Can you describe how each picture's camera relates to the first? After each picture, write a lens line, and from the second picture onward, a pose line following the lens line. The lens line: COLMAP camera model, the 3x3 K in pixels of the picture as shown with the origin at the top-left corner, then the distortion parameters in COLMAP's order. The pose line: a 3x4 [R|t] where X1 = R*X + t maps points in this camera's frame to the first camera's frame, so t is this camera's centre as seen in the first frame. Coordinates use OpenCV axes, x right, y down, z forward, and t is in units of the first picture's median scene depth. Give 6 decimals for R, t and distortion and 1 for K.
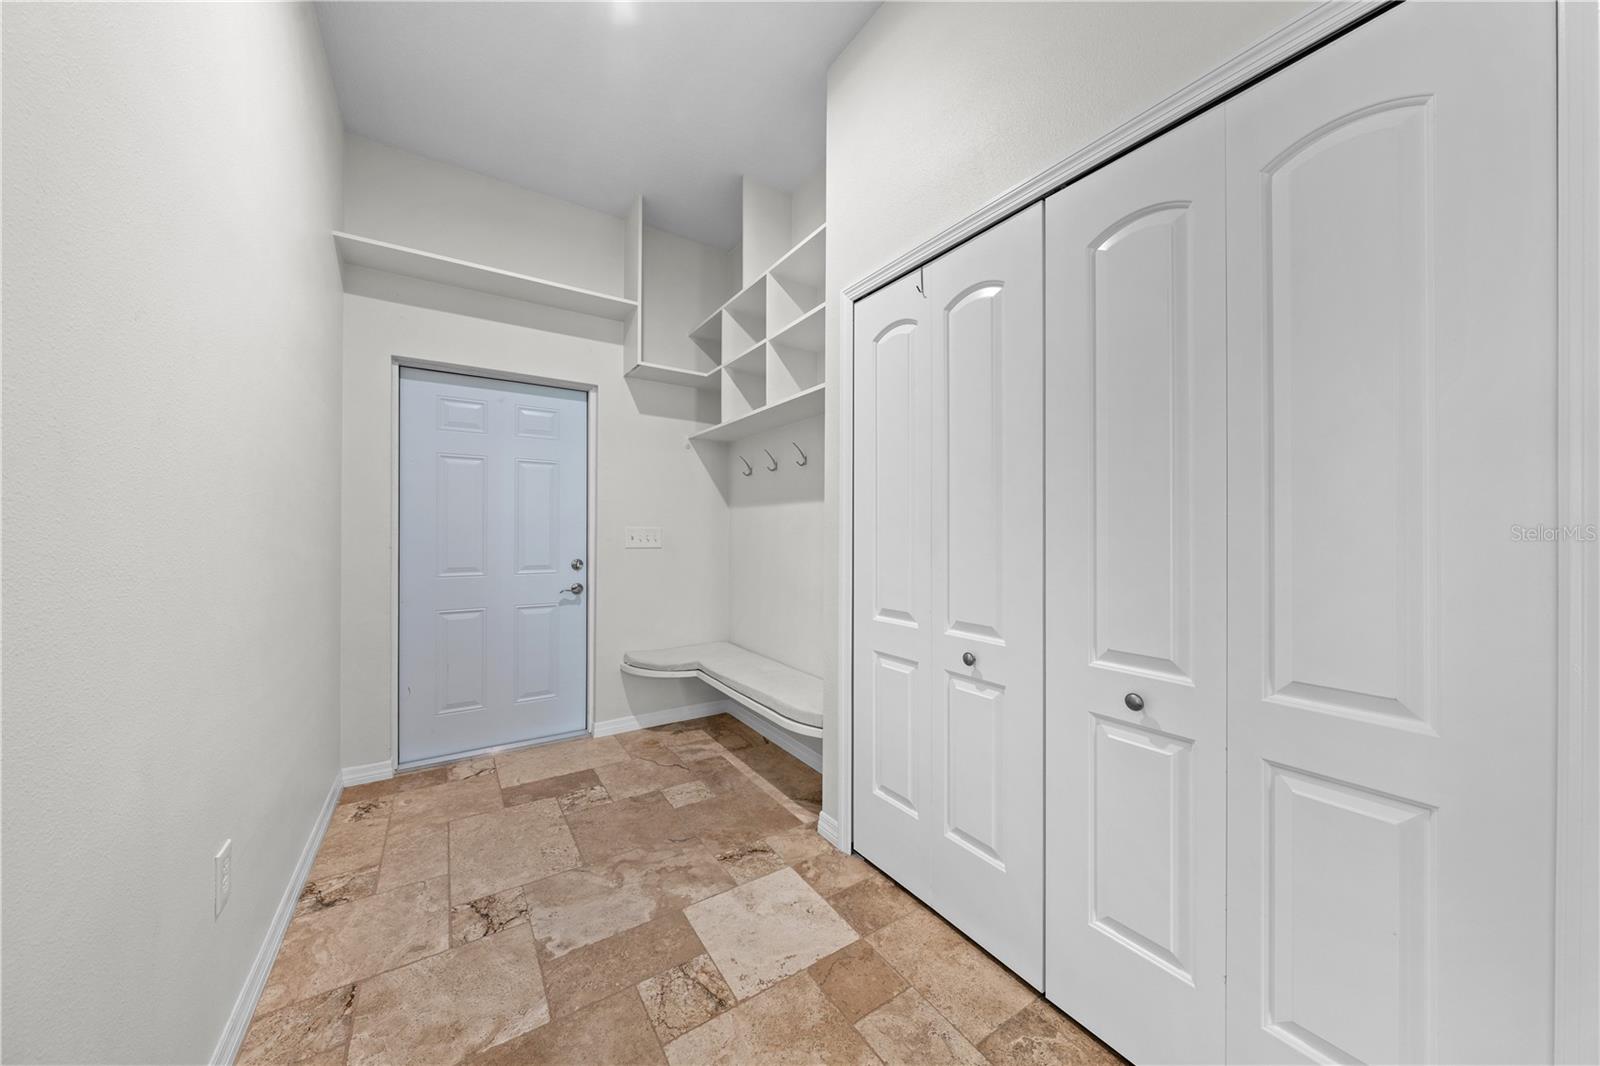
lens RADIAL K [[538.8, 0, 797.4], [0, 538.8, 529.0], [0, 0, 1]] dist [-0.001582, 0.001137]
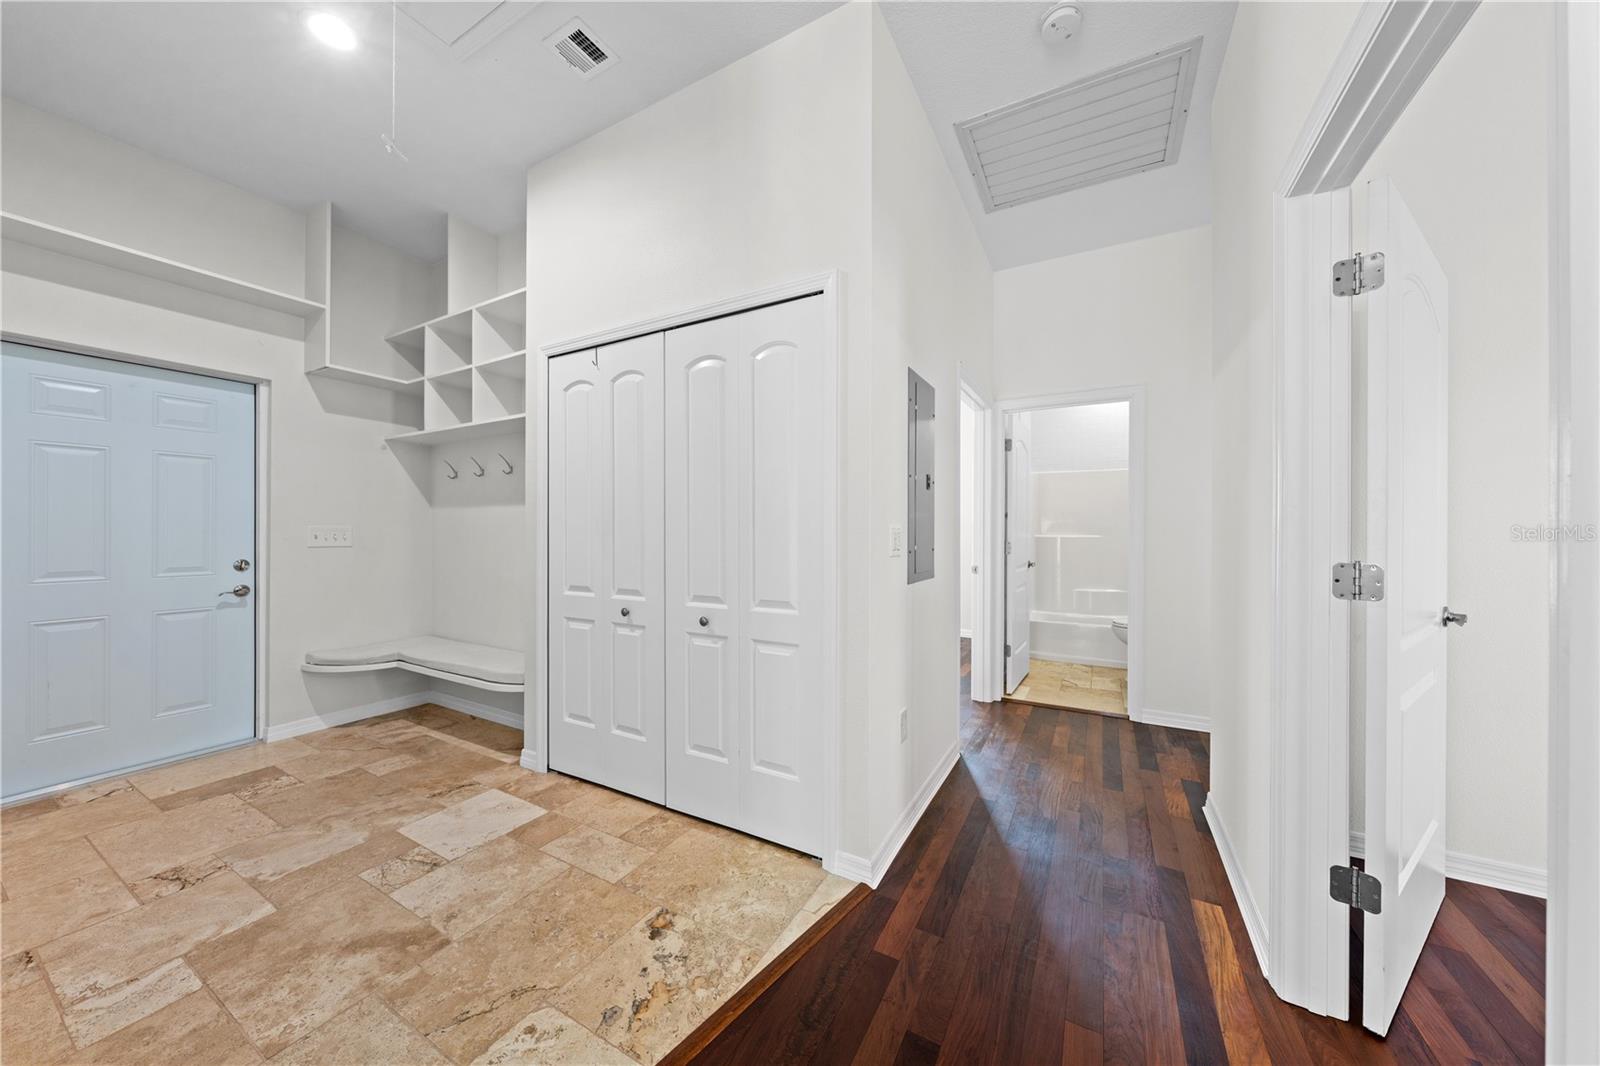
lens RADIAL K [[538.8, 0, 793.5], [0, 538.8, 528.9], [0, 0, 1]] dist [-0.001582, 0.001137]
pose [[0.887862, -0.001307, 0.460109, 0.025799], [0.000089, 0.999996, 0.002668, -0.000669], [-0.460110, -0.002328, 0.887859, -0.409333]]
